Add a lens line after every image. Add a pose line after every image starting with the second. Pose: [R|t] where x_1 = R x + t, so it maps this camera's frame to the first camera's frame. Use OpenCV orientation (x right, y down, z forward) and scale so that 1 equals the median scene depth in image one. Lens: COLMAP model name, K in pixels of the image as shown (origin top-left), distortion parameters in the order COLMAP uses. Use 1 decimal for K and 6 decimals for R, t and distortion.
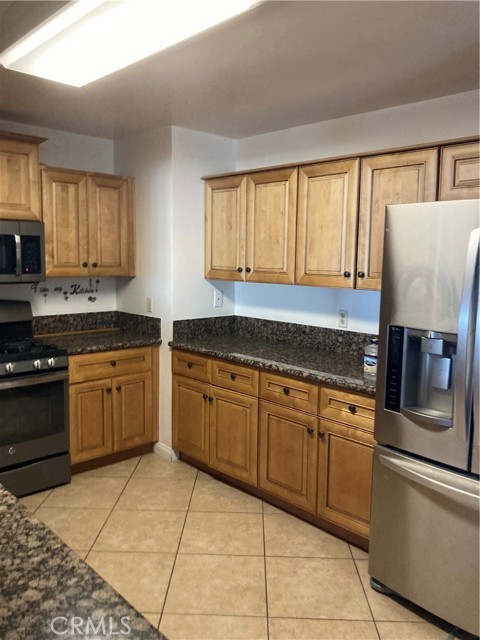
lens RADIAL K [[532.8, 0, 240.5], [0, 532.8, 315.0], [0, 0, 1]] dist [0.055778, -0.059519]
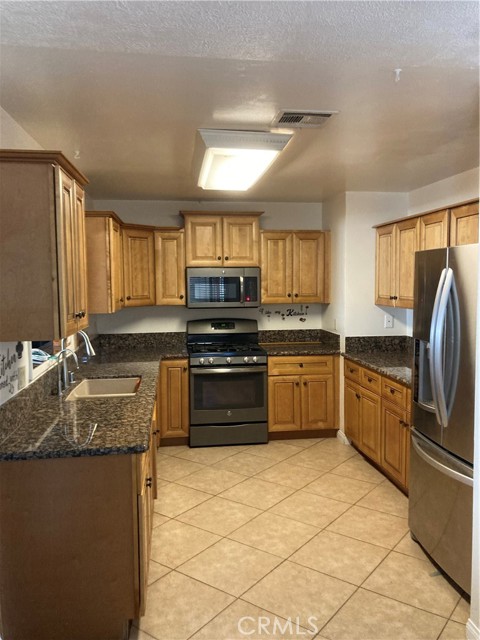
lens RADIAL K [[532.8, 0, 243.5], [0, 532.8, 322.2], [0, 0, 1]] dist [0.055778, -0.059519]
pose [[0.814979, 0.022393, -0.579058, 0.454835], [-0.044147, 0.998748, -0.023511, 0.017932], [0.577806, 0.044724, 0.814947, -0.235891]]
